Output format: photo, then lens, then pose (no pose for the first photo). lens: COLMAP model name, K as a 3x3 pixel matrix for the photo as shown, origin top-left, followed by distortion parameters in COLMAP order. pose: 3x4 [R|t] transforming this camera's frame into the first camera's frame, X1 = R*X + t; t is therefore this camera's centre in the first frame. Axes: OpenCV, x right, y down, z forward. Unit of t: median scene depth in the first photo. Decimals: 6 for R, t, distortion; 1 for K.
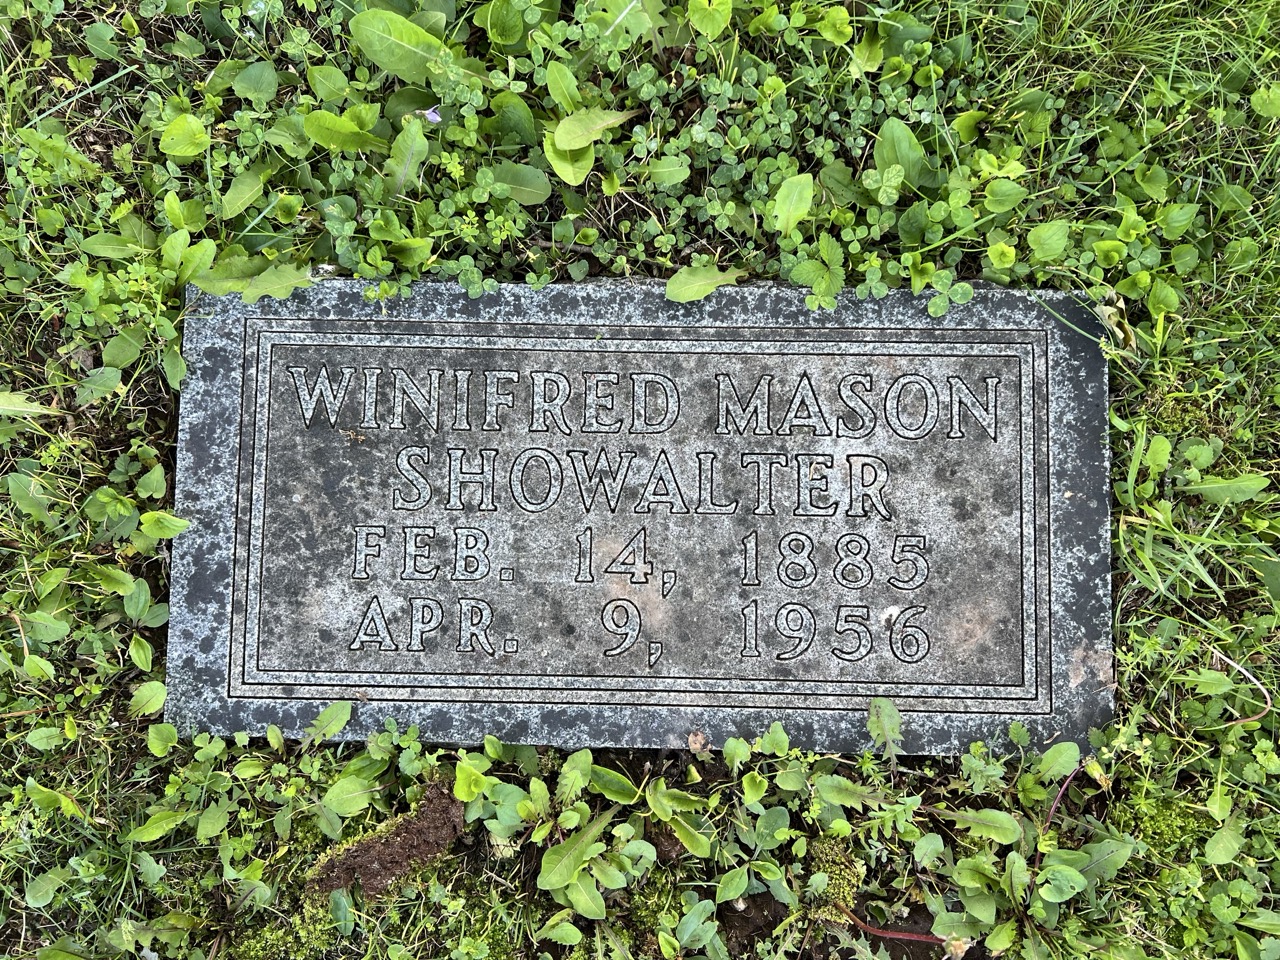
lens RADIAL K [[967.1, 0, 645.0], [0, 967.1, 484.0], [0, 0, 1]] dist [0.044552, -0.053024]
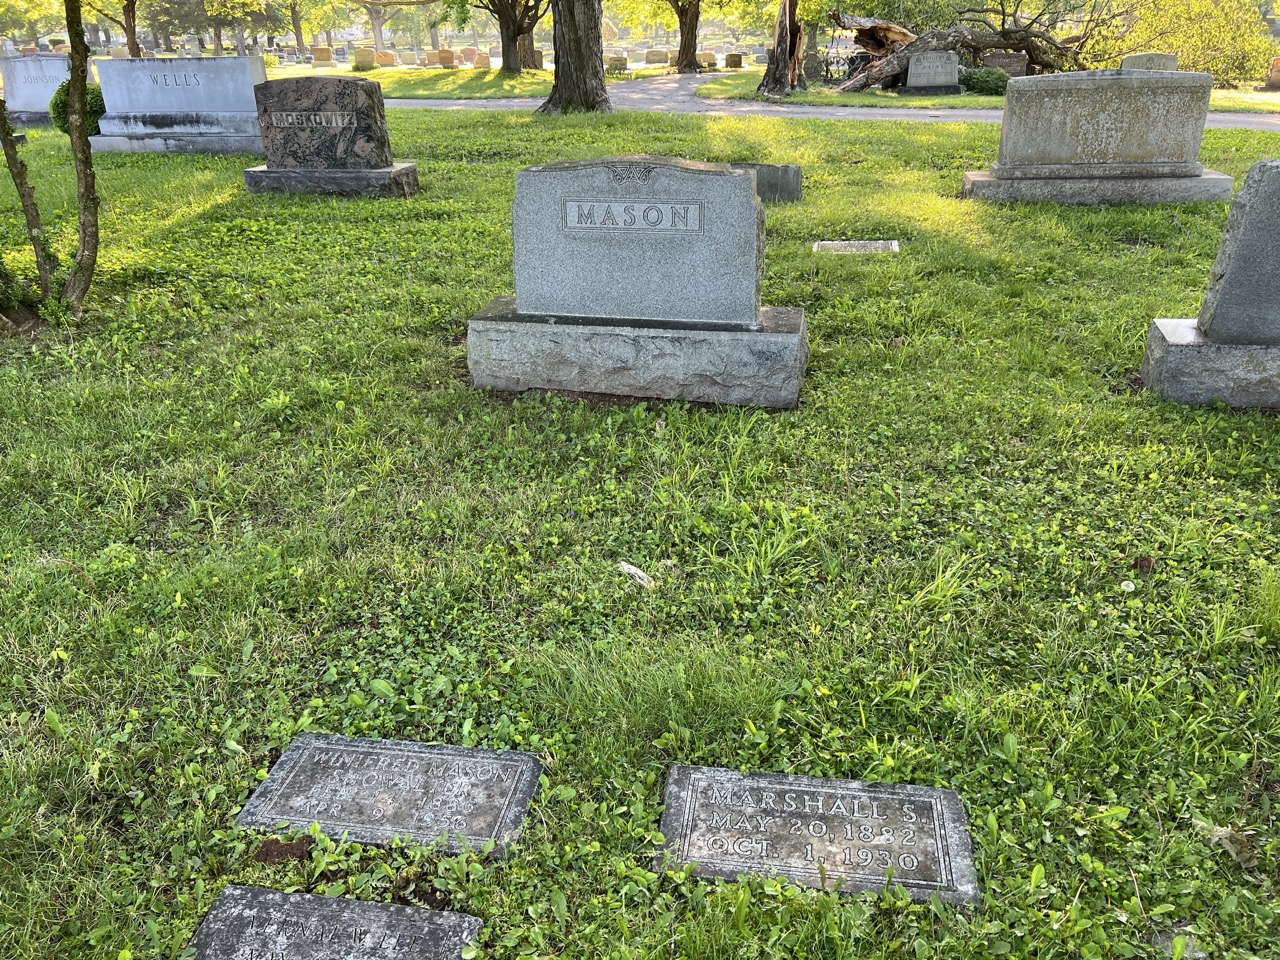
lens RADIAL K [[967.1, 0, 645.0], [0, 967.1, 484.0], [0, 0, 1]] dist [0.044552, -0.053024]
pose [[0.989207, 0.049655, -0.137855, 1.246859], [-0.144195, 0.497009, -0.855681, 2.241090], [0.026027, 0.866324, 0.498805, -1.552195]]
